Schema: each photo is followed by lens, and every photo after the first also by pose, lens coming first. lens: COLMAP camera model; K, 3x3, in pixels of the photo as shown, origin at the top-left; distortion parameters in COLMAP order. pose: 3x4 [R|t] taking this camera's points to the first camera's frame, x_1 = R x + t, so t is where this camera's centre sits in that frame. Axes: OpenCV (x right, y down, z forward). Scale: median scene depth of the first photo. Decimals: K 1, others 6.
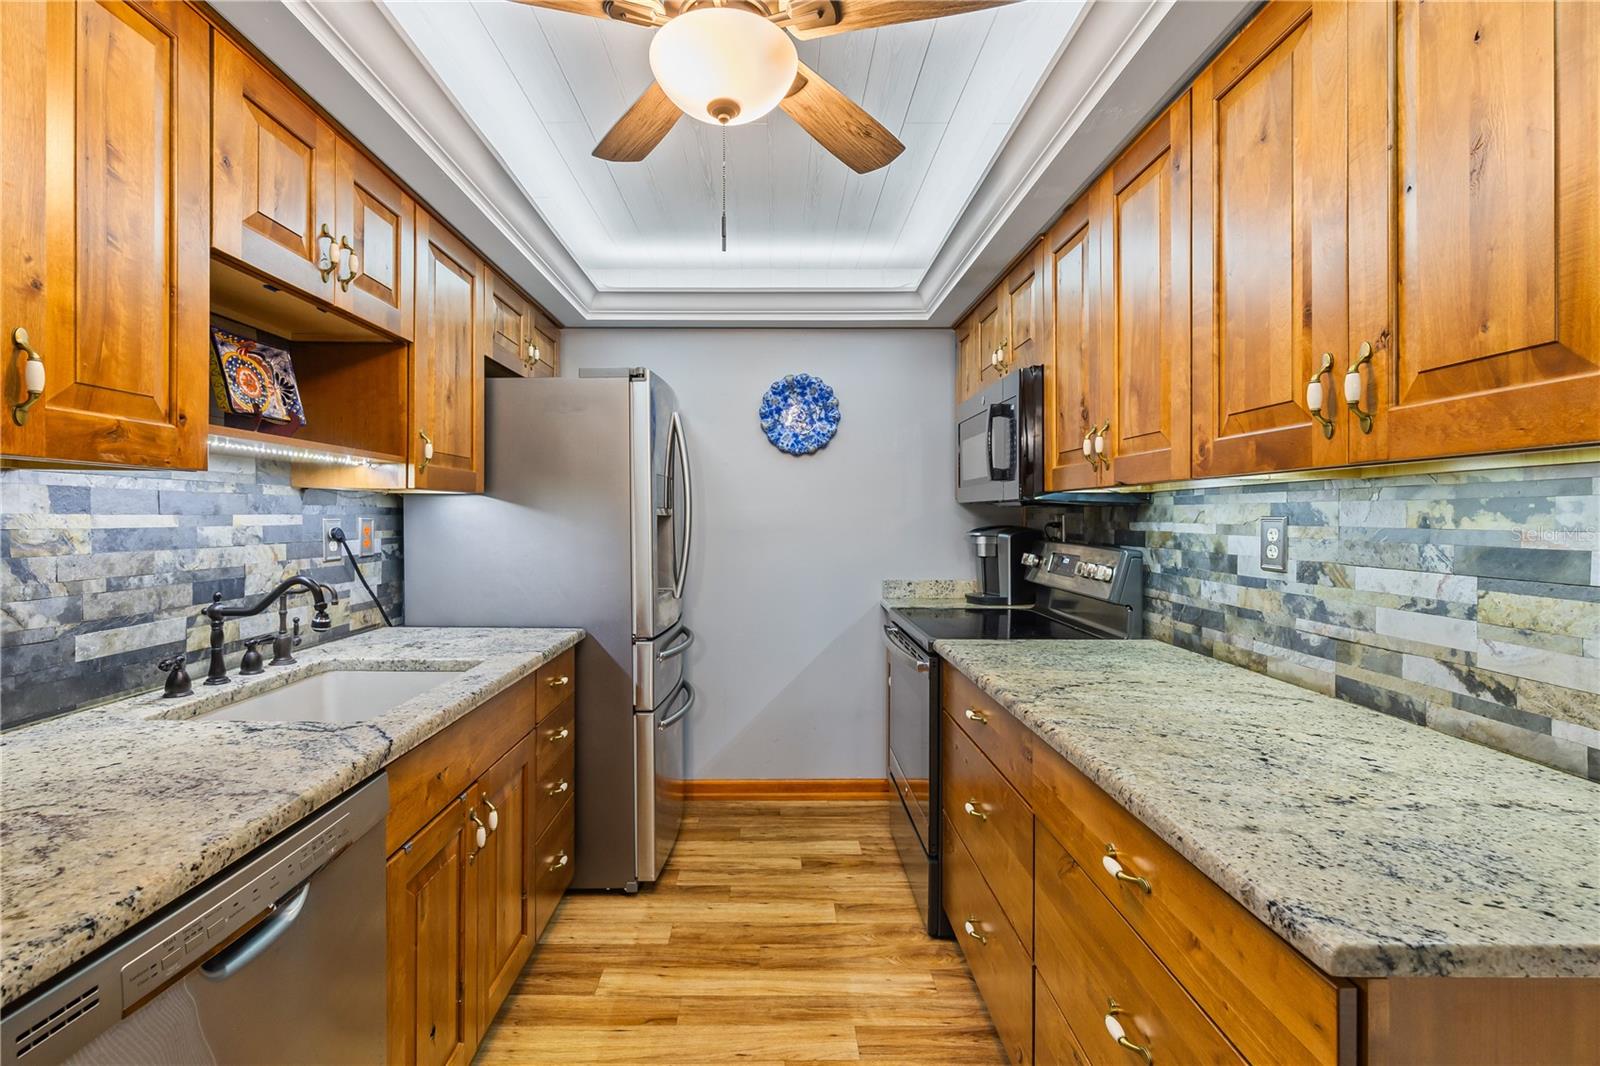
lens RADIAL K [[712.7, 0, 771.2], [0, 712.7, 521.6], [0, 0, 1]] dist [-0.009853, 0.001741]
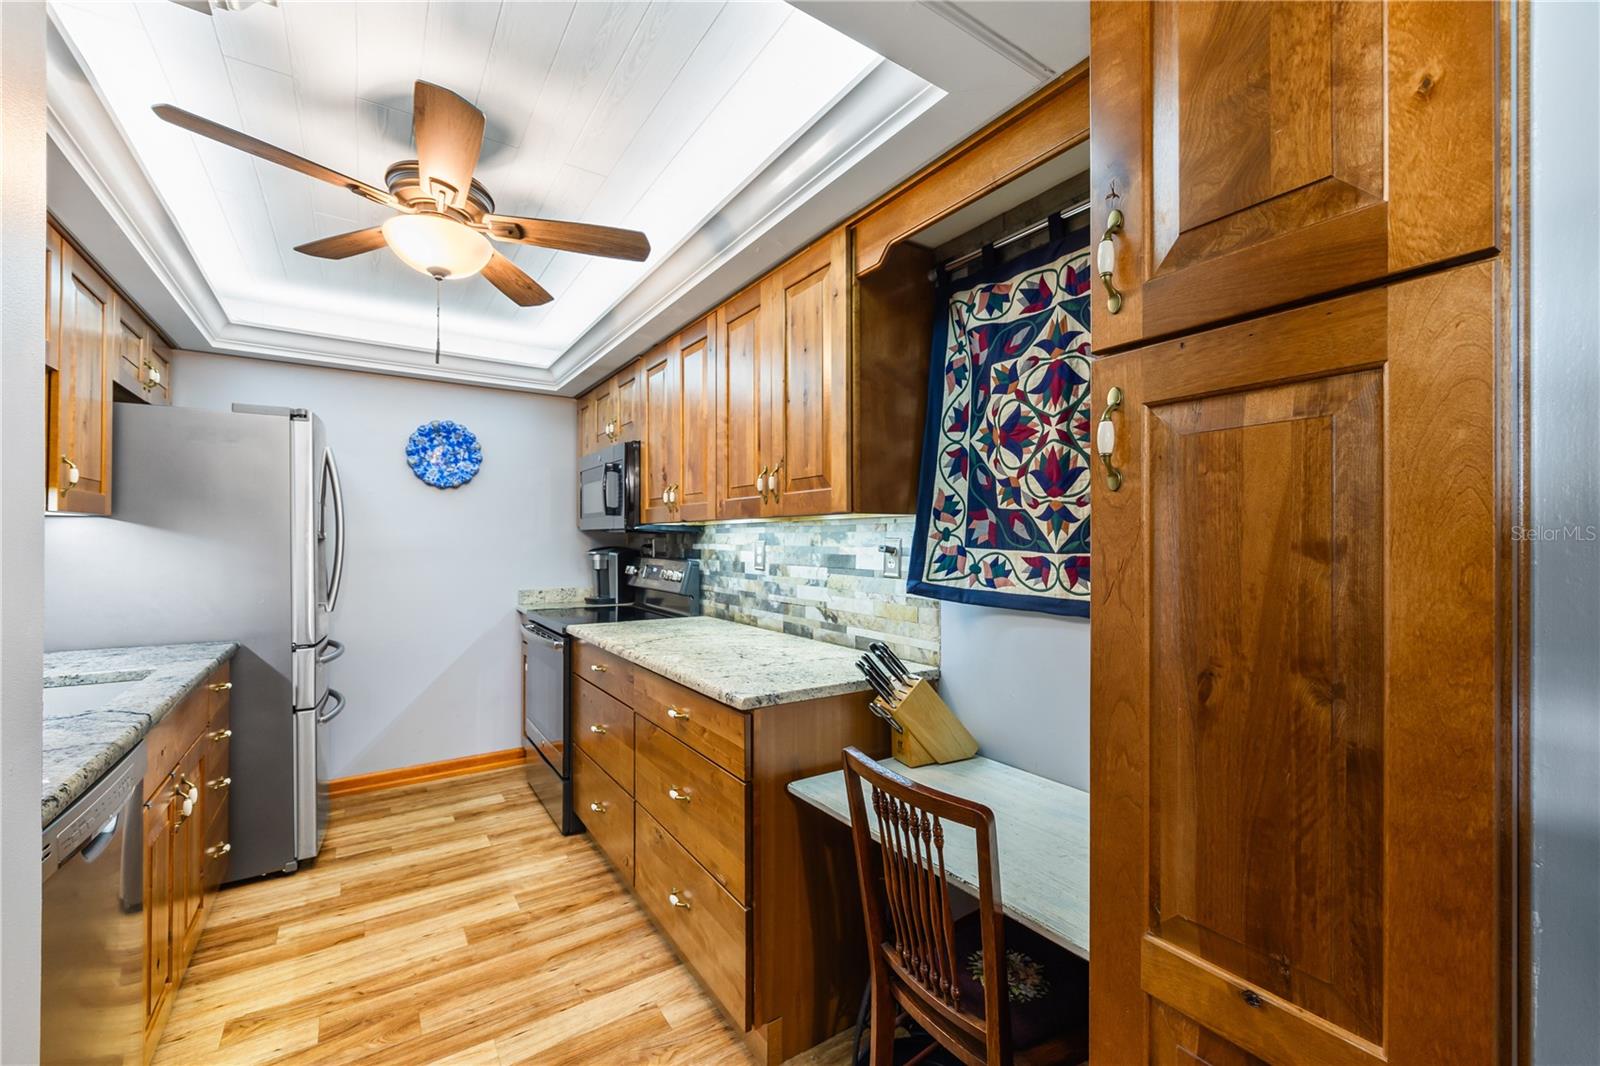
lens RADIAL K [[644.9, 0, 788.4], [0, 644.9, 538.0], [0, 0, 1]] dist [-0.002353, 0.000019]
pose [[0.831087, 0.004393, 0.556125, -0.129873], [0.001434, 0.999949, -0.010041, 0.002850], [-0.556140, 0.009142, 0.831038, -0.346813]]
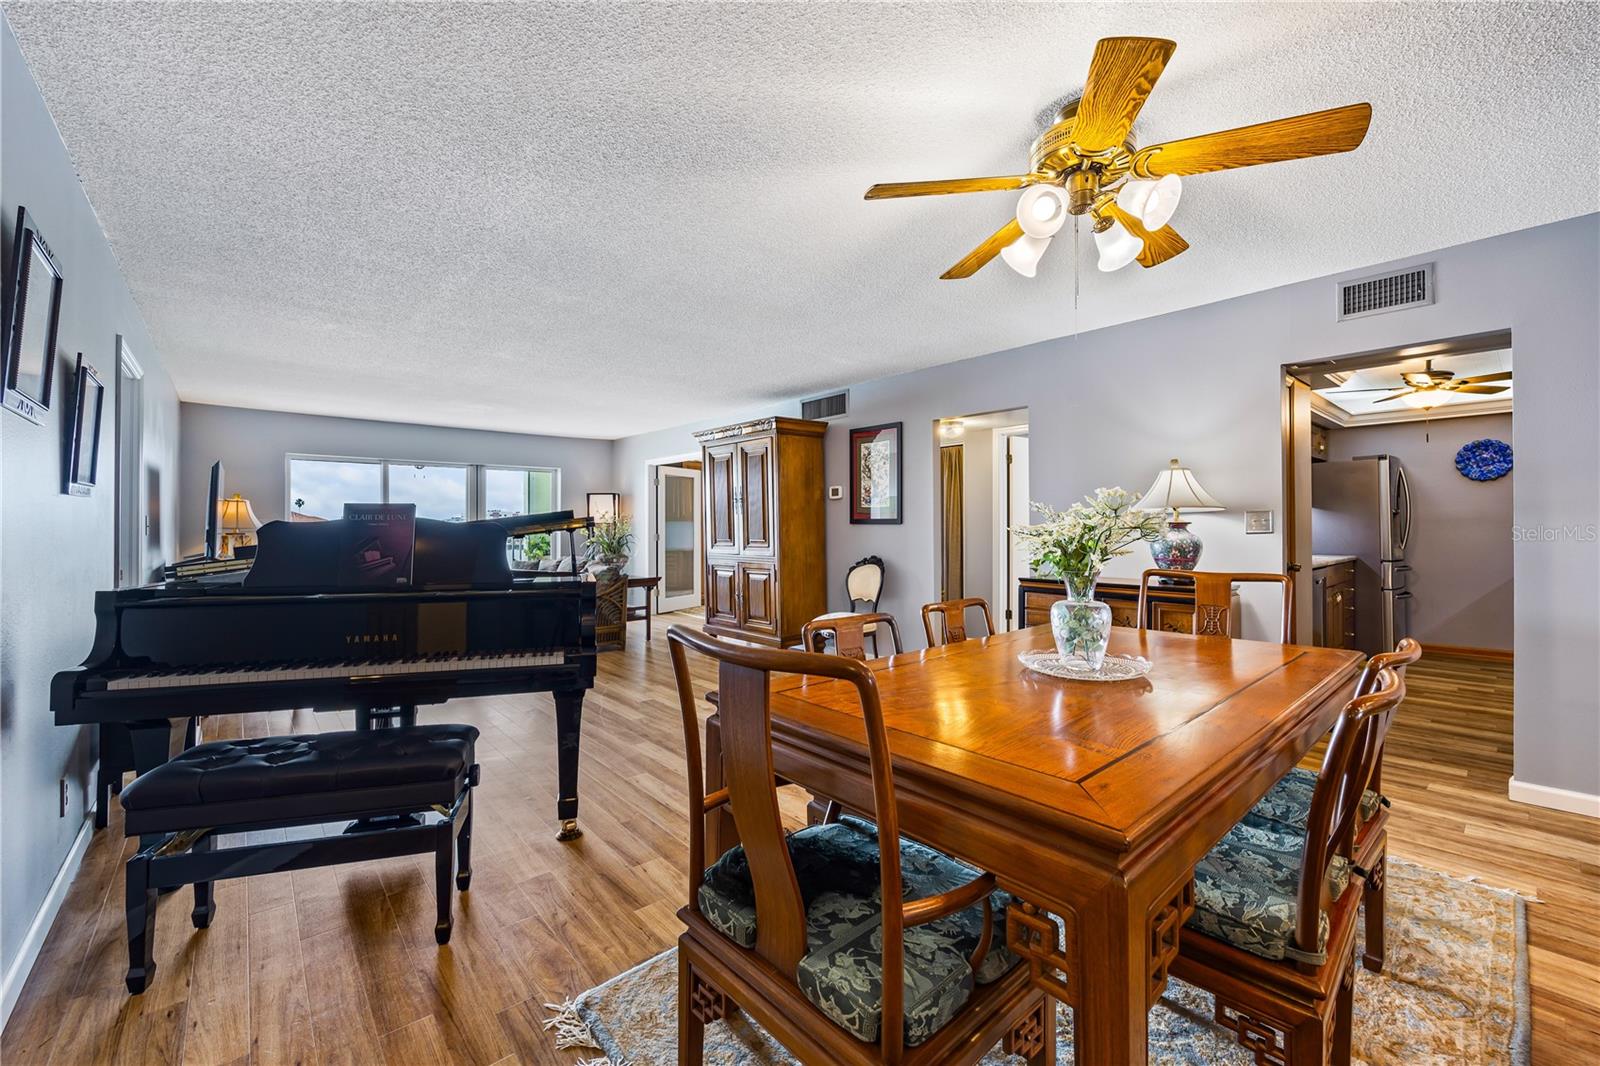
lens RADIAL K [[644.9, 0, 782.2], [0, 644.9, 536.1], [0, 0, 1]] dist [-0.002353, 0.000019]
pose [[0.651959, -0.011444, -0.758168, 0.190056], [0.008581, 0.999933, -0.007715, 0.090950], [0.758205, -0.001476, 0.652014, -2.583287]]
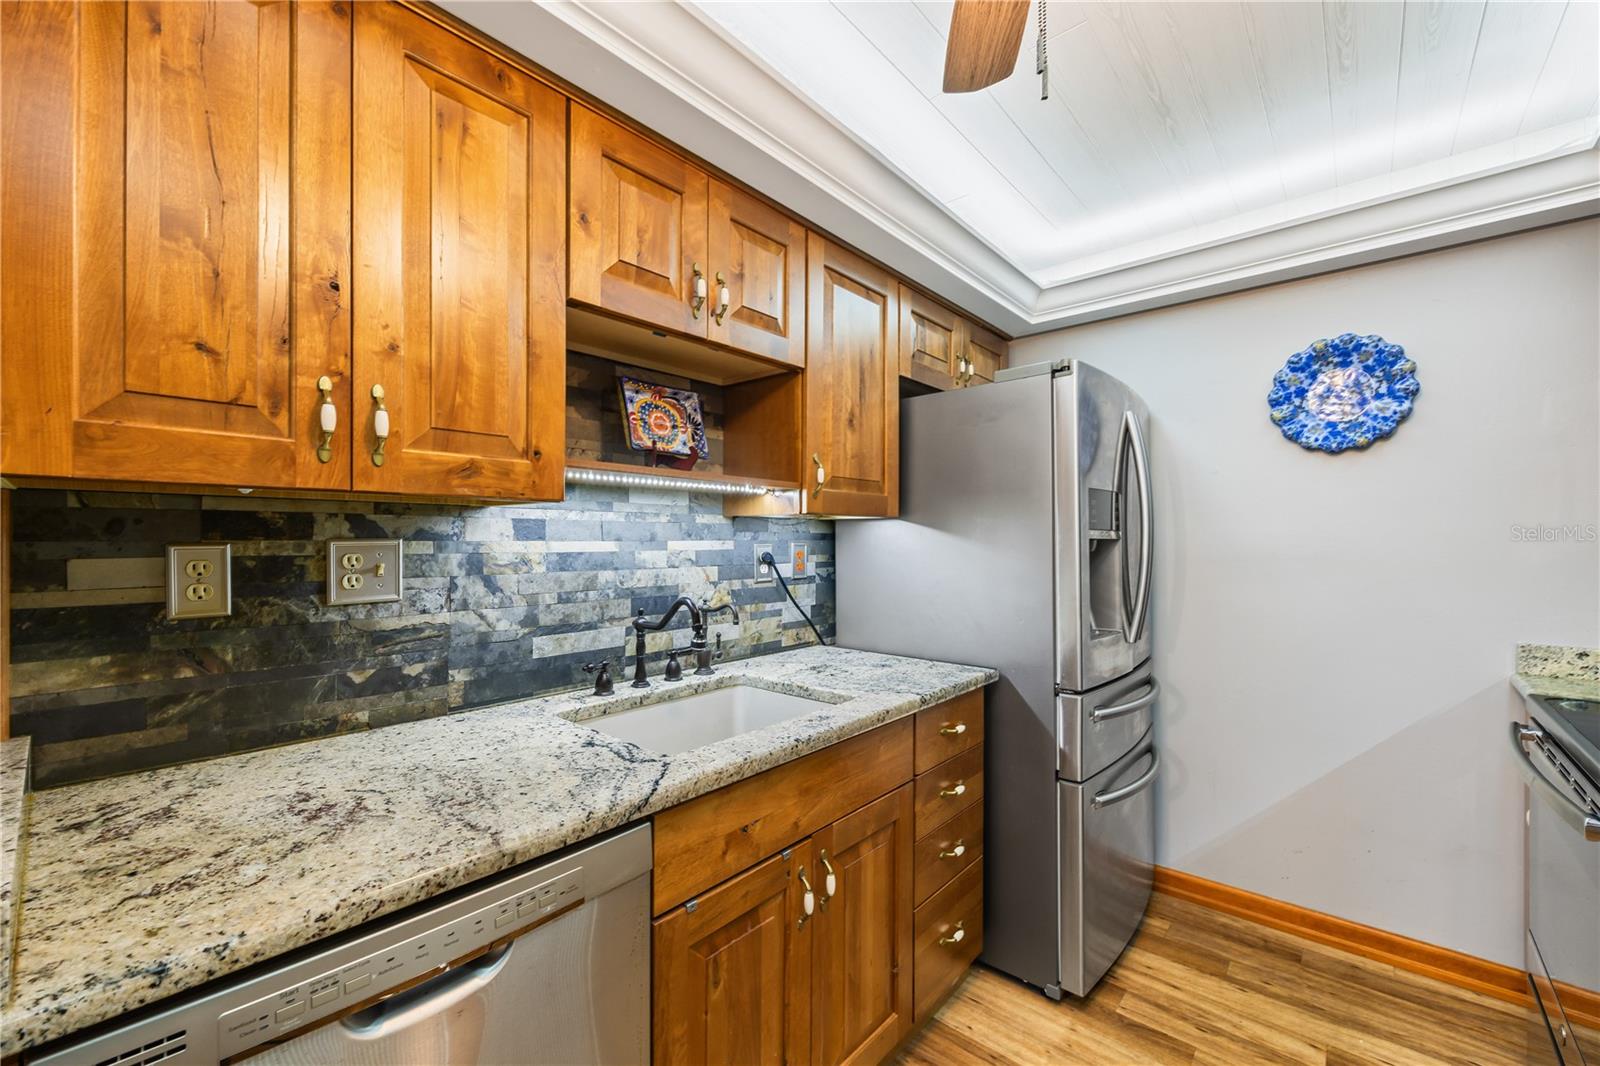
lens RADIAL K [[644.9, 0, 802.6], [0, 644.9, 542.0], [0, 0, 1]] dist [-0.002353, 0.000019]
pose [[0.757653, -0.002420, -0.652653, 0.084056], [-0.001274, 0.999986, -0.005187, -0.002014], [0.652656, 0.004762, 0.757639, 0.287676]]
